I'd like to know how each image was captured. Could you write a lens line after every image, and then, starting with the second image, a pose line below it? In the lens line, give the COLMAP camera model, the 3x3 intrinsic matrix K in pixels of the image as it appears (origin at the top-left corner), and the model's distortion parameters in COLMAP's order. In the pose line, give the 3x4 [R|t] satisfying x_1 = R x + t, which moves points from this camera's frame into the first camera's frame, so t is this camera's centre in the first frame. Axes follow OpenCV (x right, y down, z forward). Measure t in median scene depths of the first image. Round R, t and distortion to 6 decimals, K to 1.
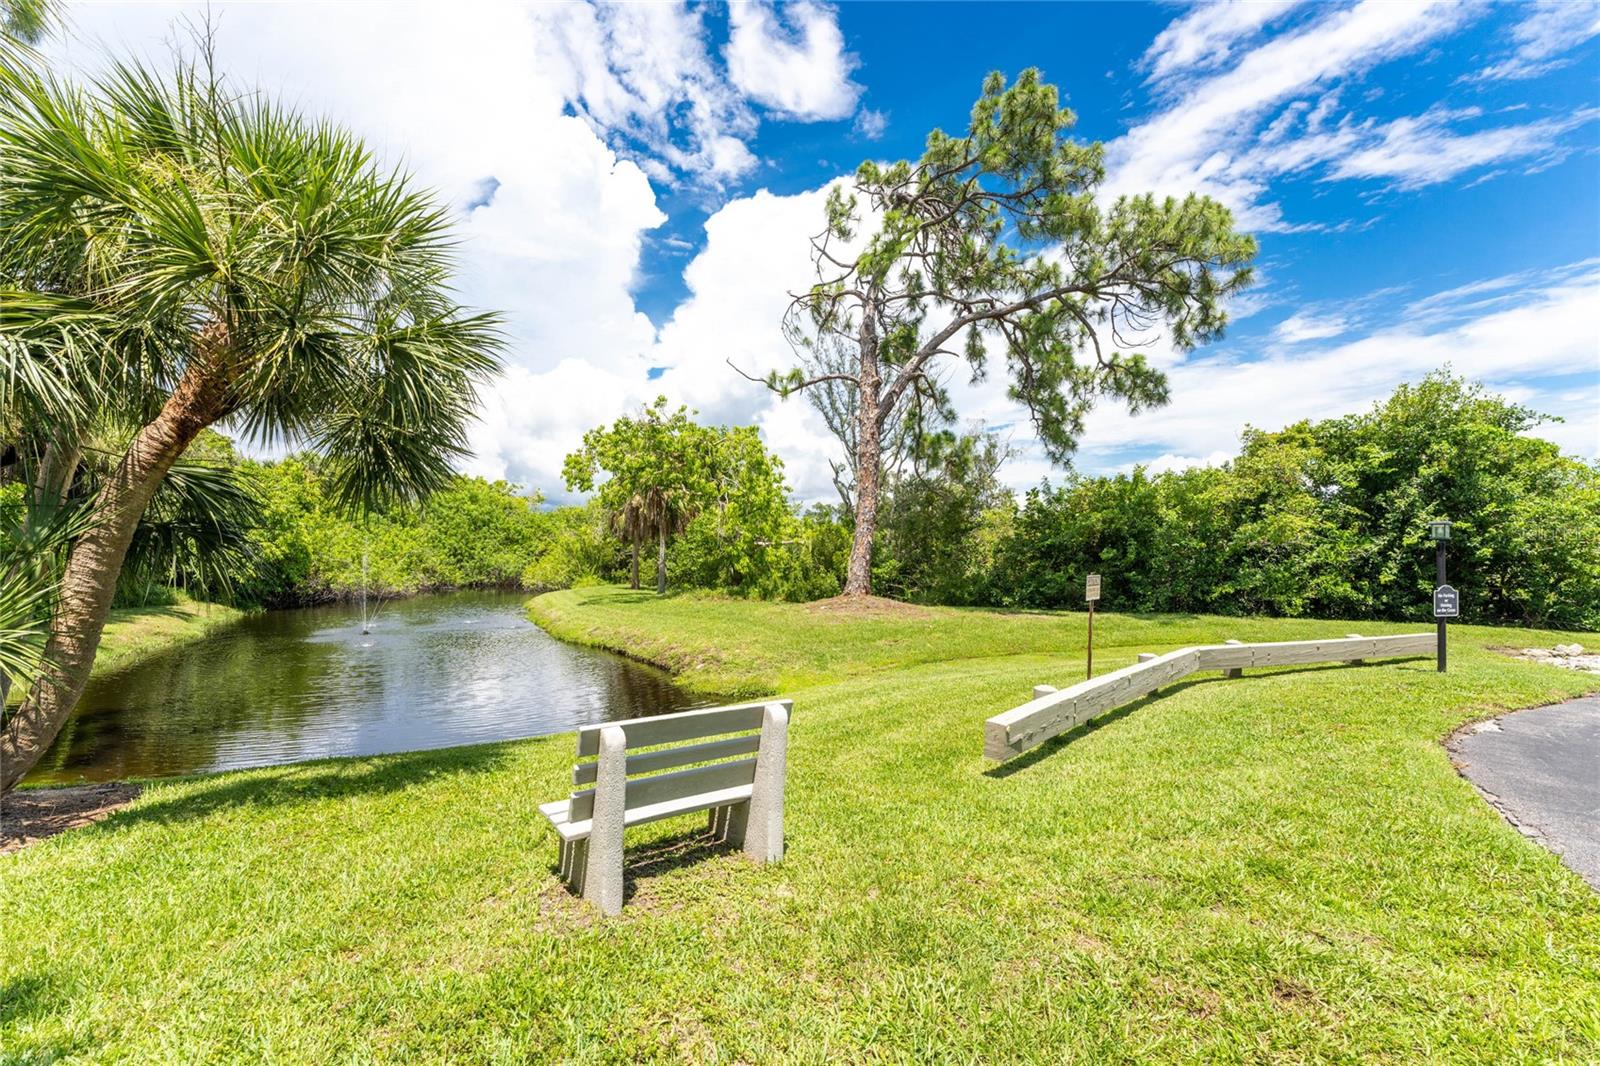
lens RADIAL K [[647.0, 0, 802.0], [0, 647.0, 542.6], [0, 0, 1]] dist [0.002758, -0.000068]
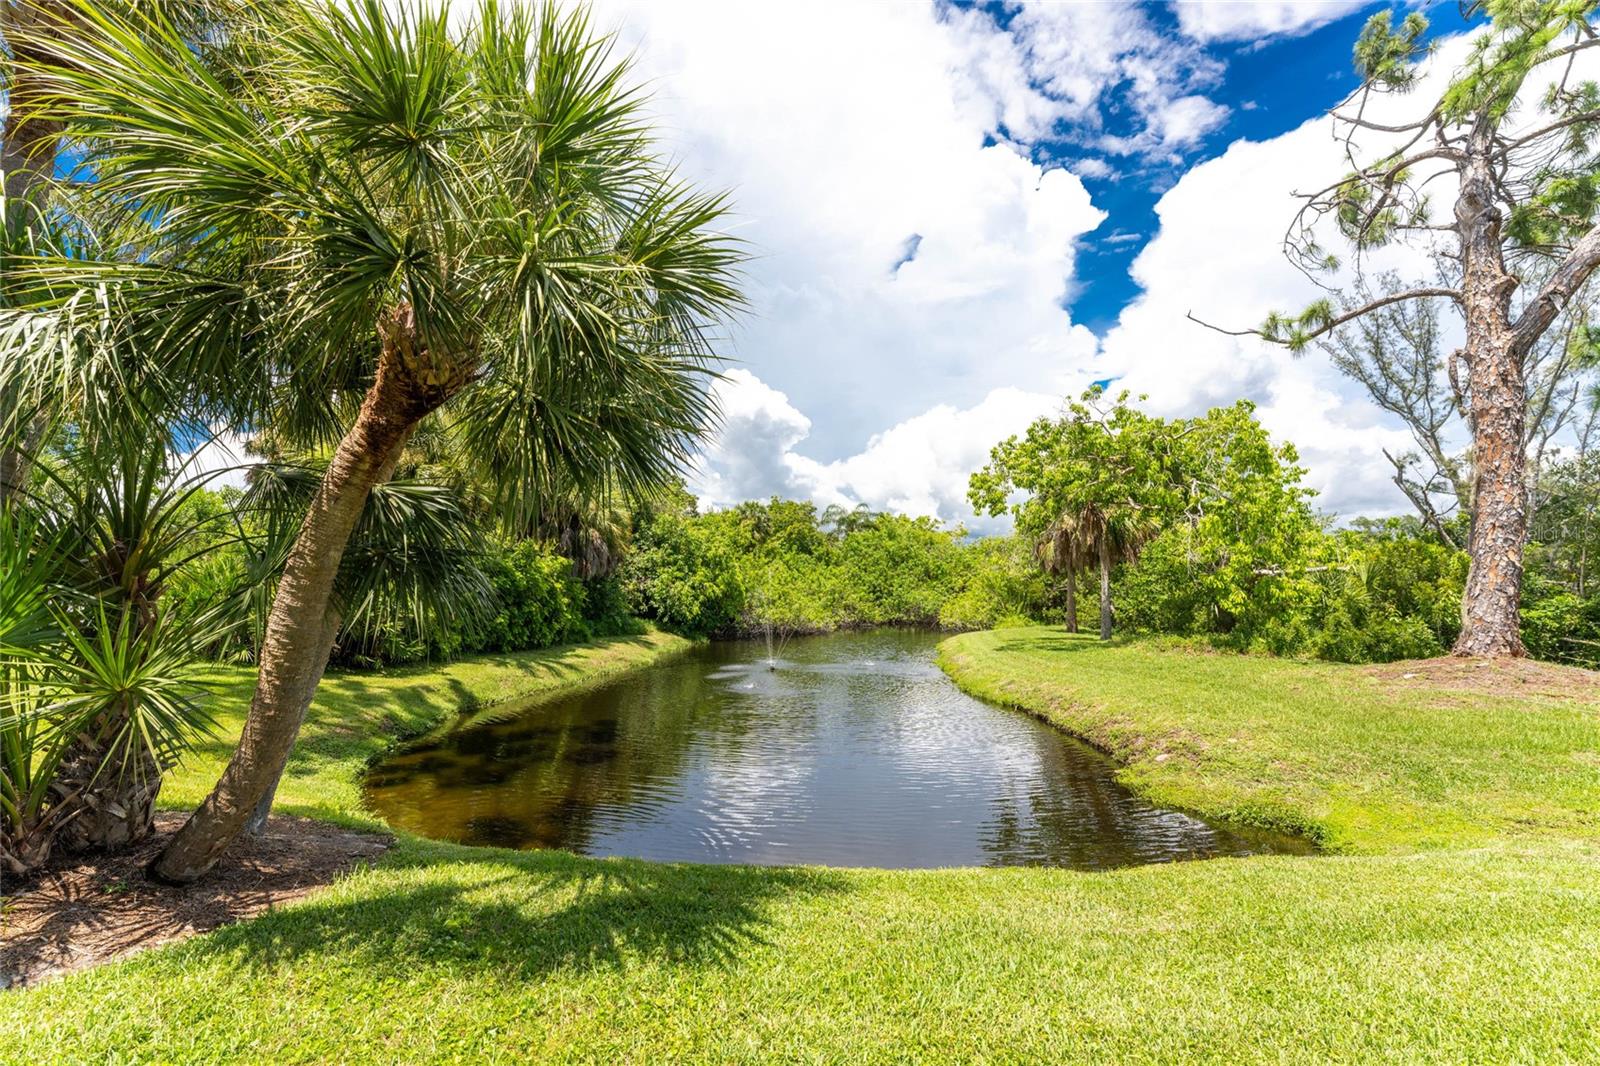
lens RADIAL K [[642.2, 0, 751.8], [0, 642.2, 547.2], [0, 0, 1]] dist [0.003138, -0.000255]
pose [[0.741774, -0.054335, -0.668446, -0.010949], [0.020035, 0.998063, -0.058895, 0.004826], [0.670351, 0.030295, 0.741426, 0.137643]]
